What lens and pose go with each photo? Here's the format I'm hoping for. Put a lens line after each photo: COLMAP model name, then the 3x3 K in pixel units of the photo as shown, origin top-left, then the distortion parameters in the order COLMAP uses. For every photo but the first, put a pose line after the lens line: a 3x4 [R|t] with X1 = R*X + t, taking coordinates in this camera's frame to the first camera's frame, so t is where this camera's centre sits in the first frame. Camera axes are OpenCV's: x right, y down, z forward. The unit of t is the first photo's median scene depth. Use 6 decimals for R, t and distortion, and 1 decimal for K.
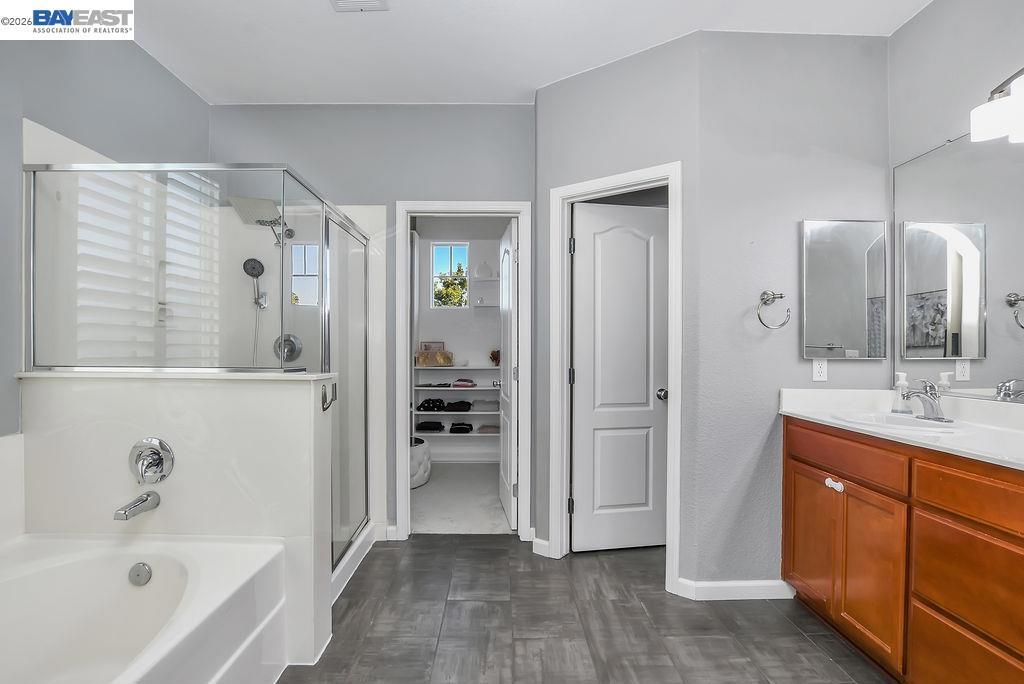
lens RADIAL K [[485.3, 0, 503.3], [0, 485.3, 344.3], [0, 0, 1]] dist [-0.025796, 0.000718]
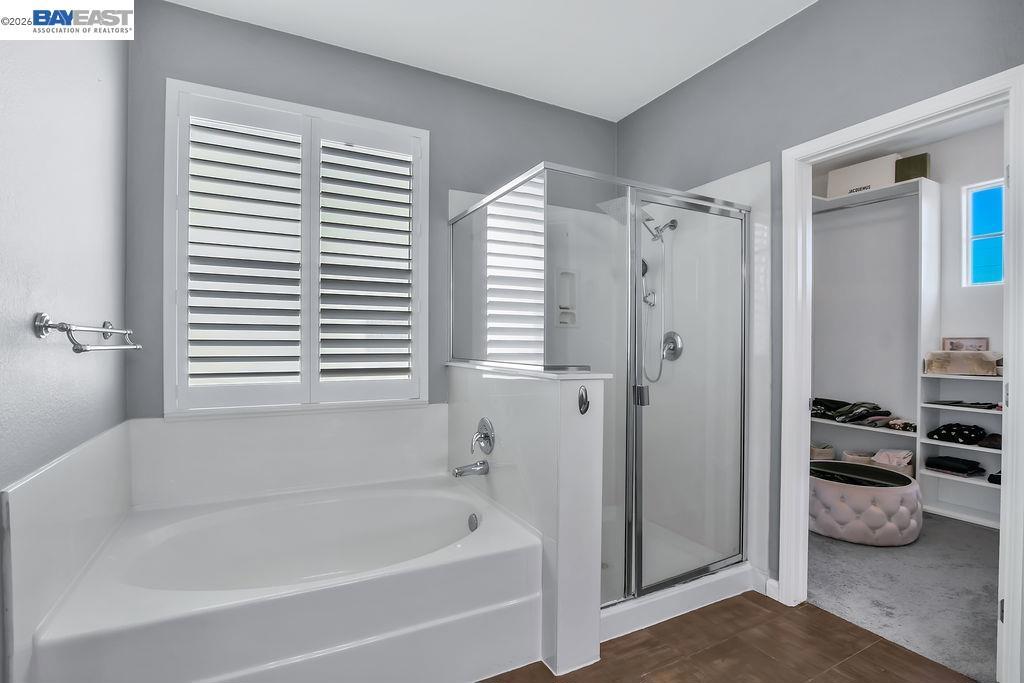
lens RADIAL K [[480.5, 0, 510.7], [0, 480.5, 348.6], [0, 0, 1]] dist [-0.020785, -0.001032]
pose [[0.463957, 0.006400, -0.885834, 0.239254], [0.003796, 0.999950, 0.009213, 0.002925], [0.885849, -0.007637, 0.463910, 0.288479]]
